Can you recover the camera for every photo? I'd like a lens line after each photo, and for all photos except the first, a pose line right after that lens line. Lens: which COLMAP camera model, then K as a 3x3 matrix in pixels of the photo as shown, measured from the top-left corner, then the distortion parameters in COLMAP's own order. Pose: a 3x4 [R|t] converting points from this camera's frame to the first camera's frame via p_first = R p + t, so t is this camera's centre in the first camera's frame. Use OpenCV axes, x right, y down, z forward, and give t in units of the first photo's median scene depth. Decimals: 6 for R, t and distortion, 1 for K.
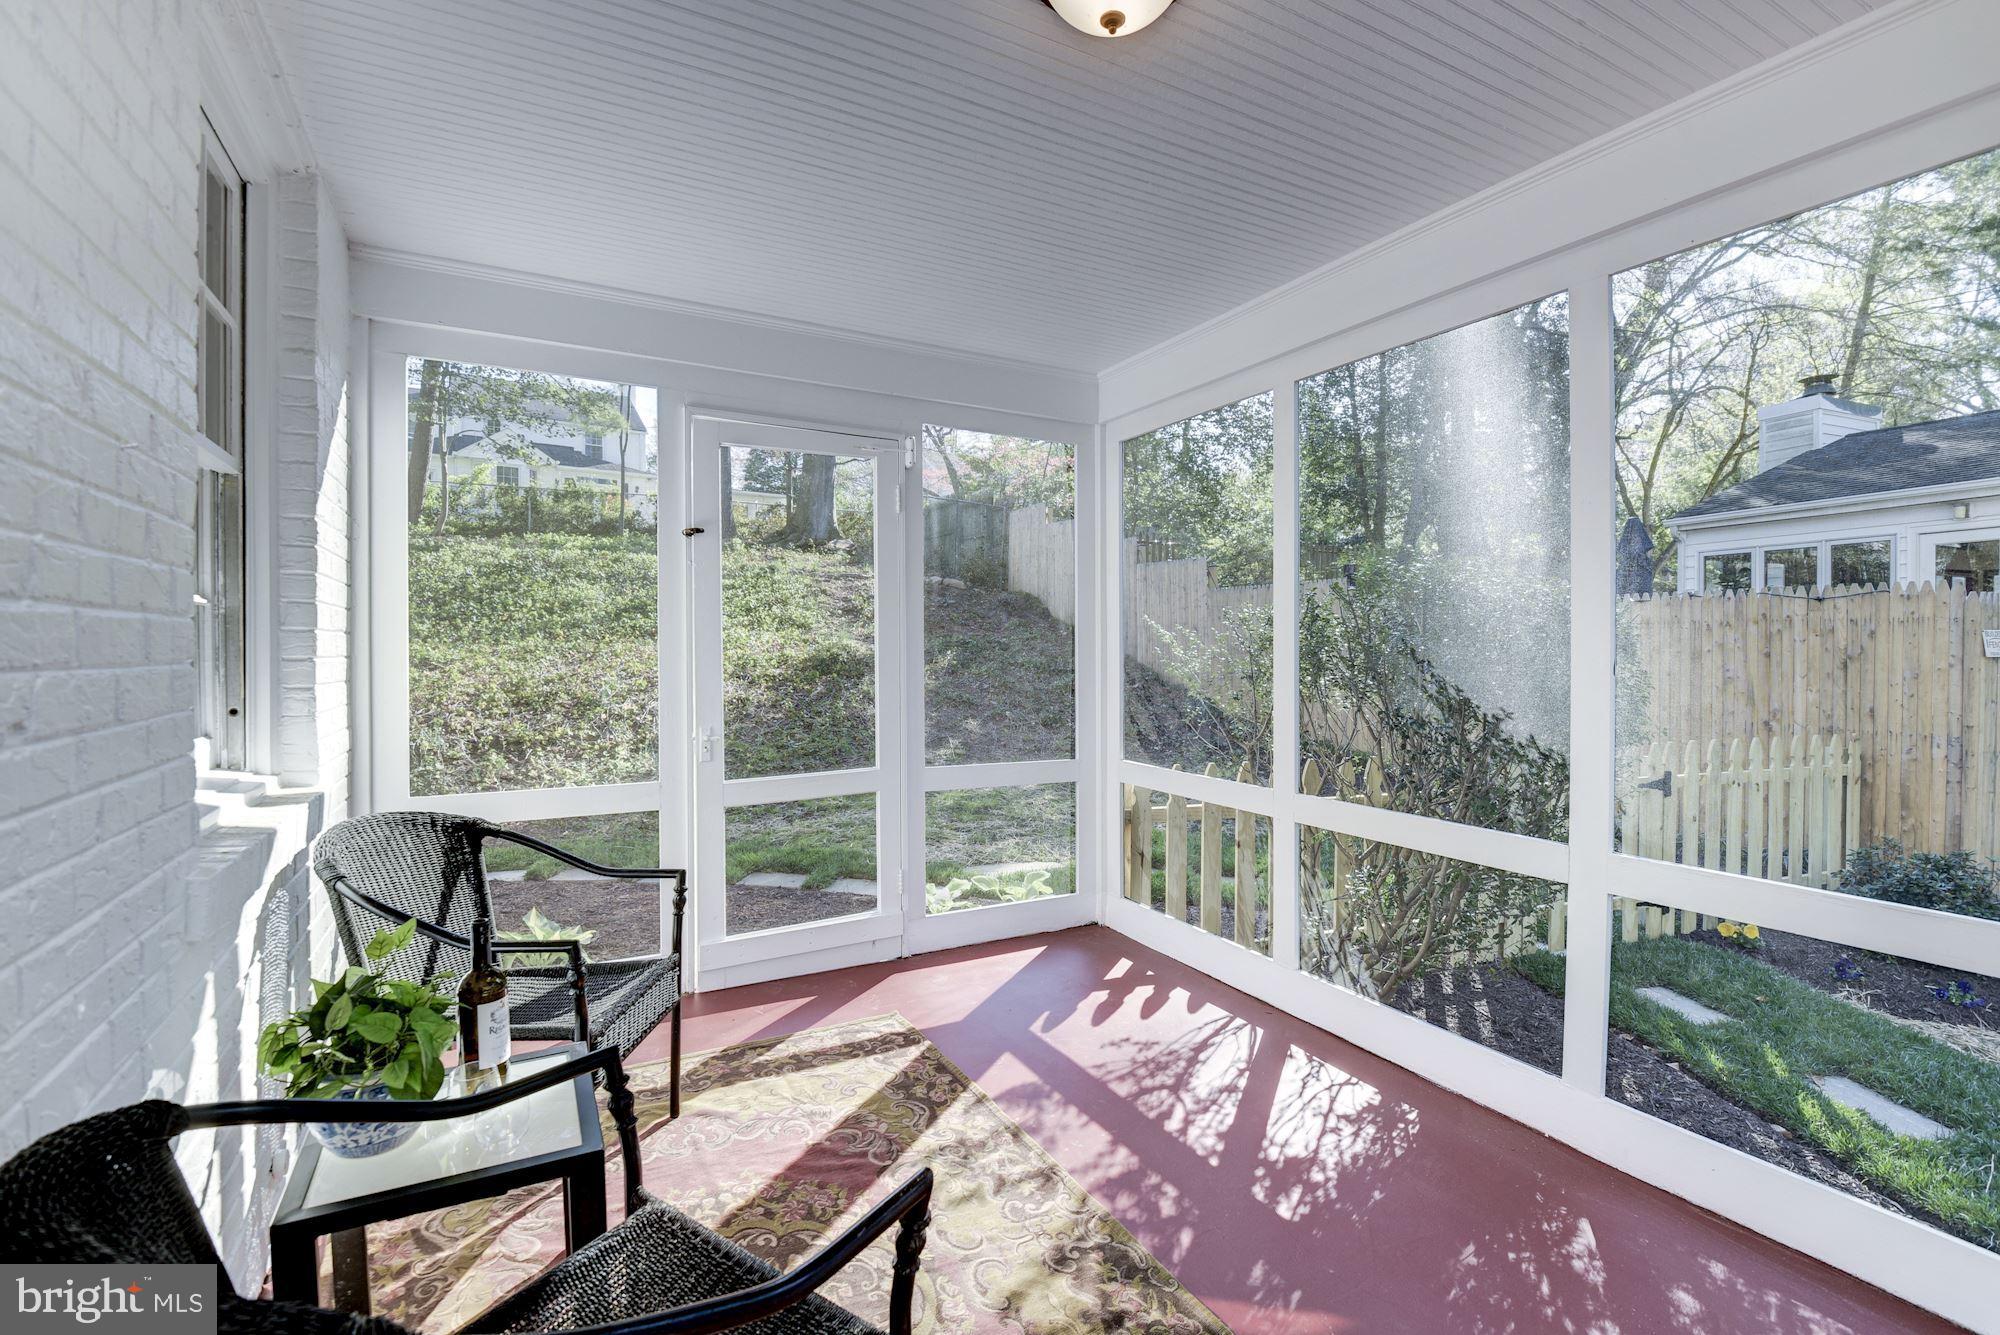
lens RADIAL K [[902.7, 0, 1018.8], [0, 902.7, 655.7], [0, 0, 1]] dist [0.006568, -0.023012]
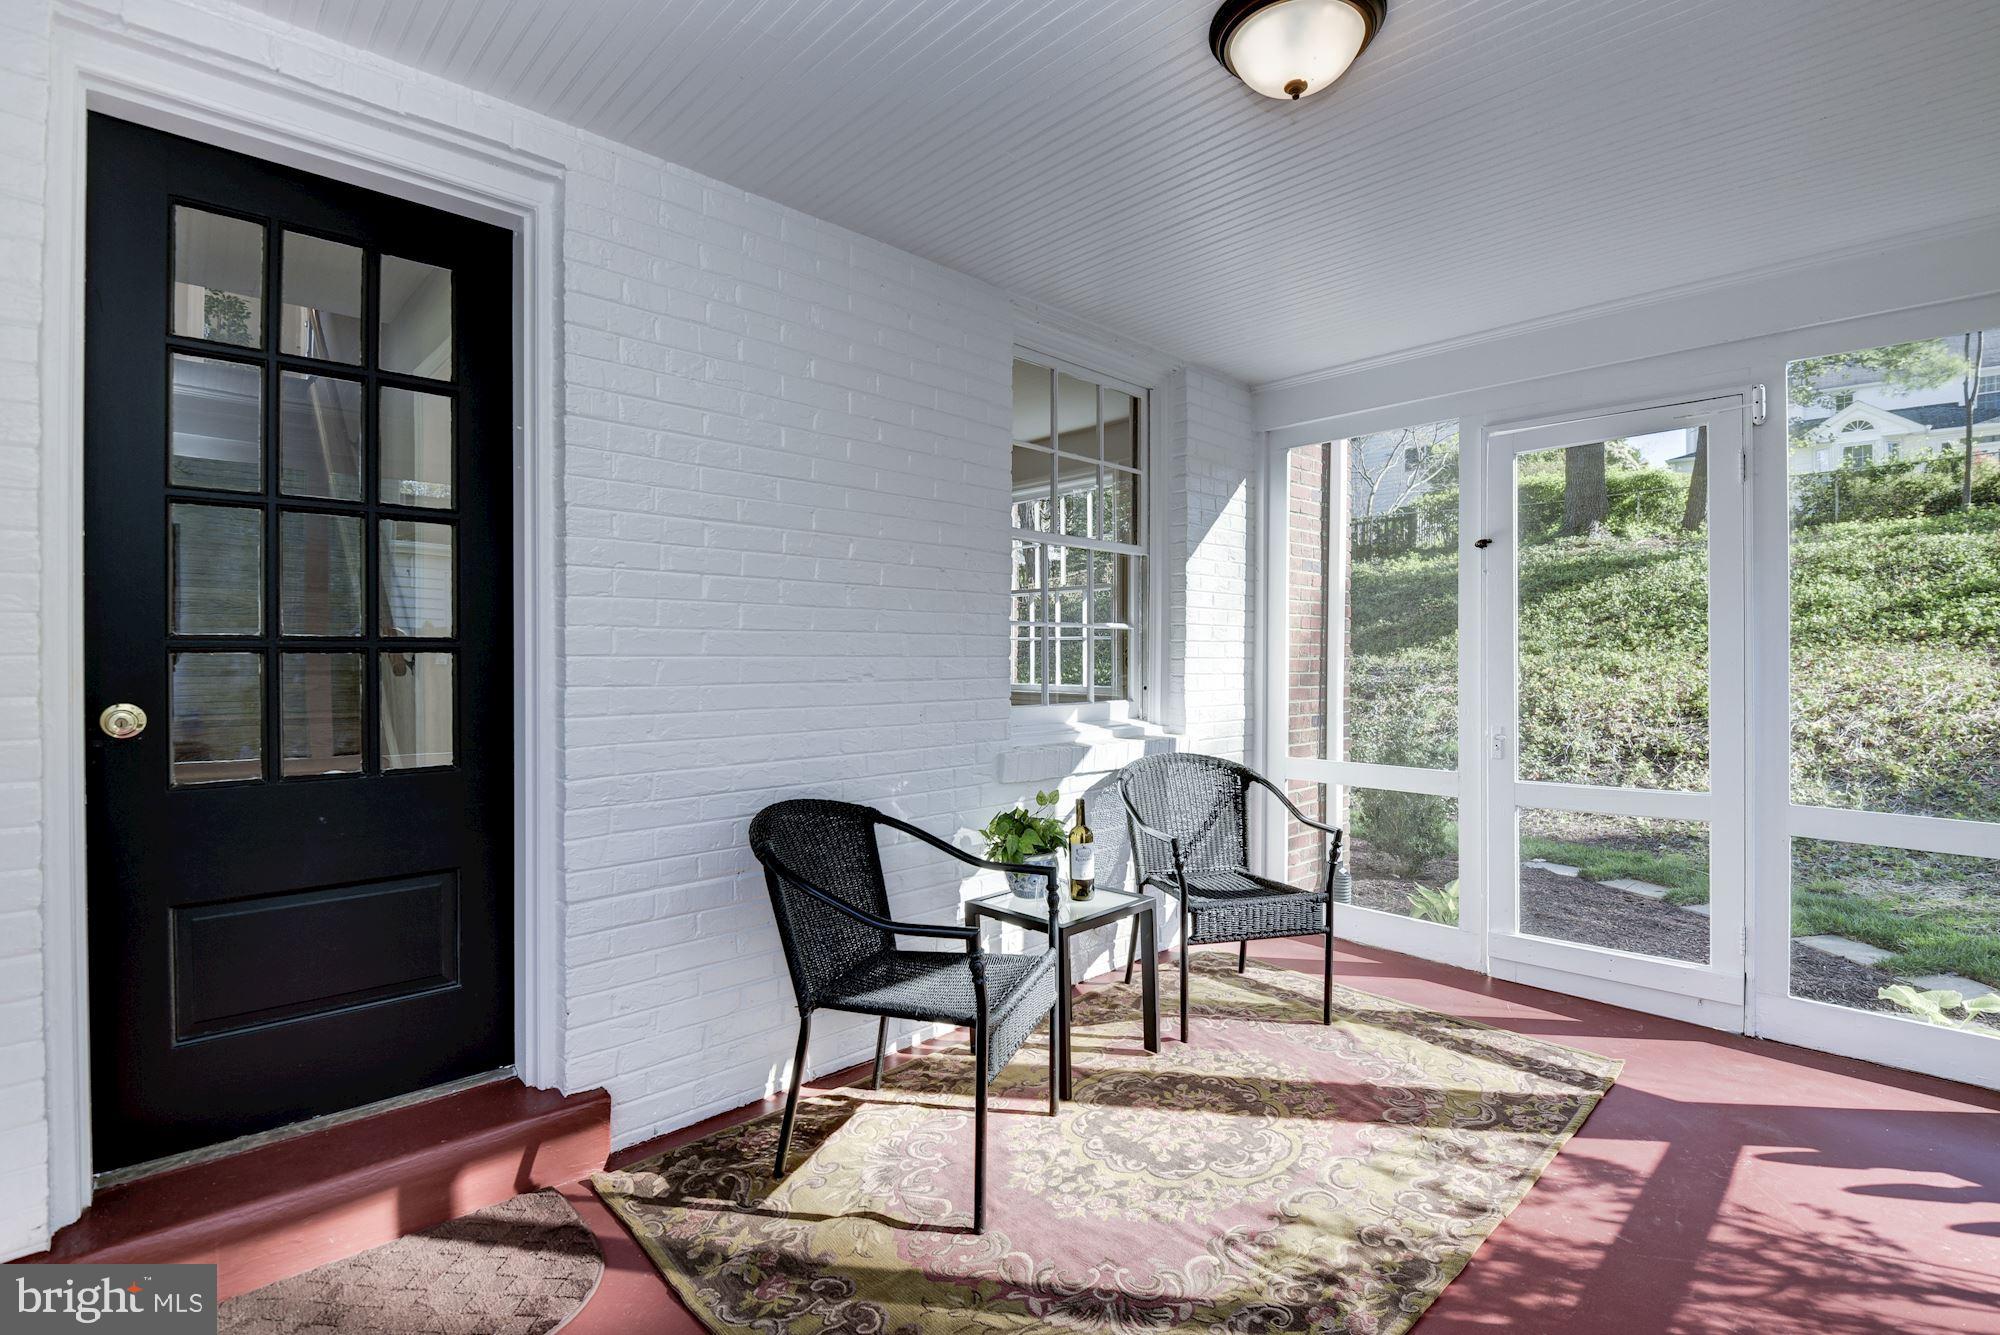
lens RADIAL K [[902.7, 0, 1018.8], [0, 902.7, 655.7], [0, 0, 1]] dist [0.006568, -0.023012]
pose [[0.255063, -0.001532, -0.966923, 0.607344], [-0.009853, 0.999943, -0.004183, 0.007504], [0.966874, 0.010595, 0.255034, 0.217928]]
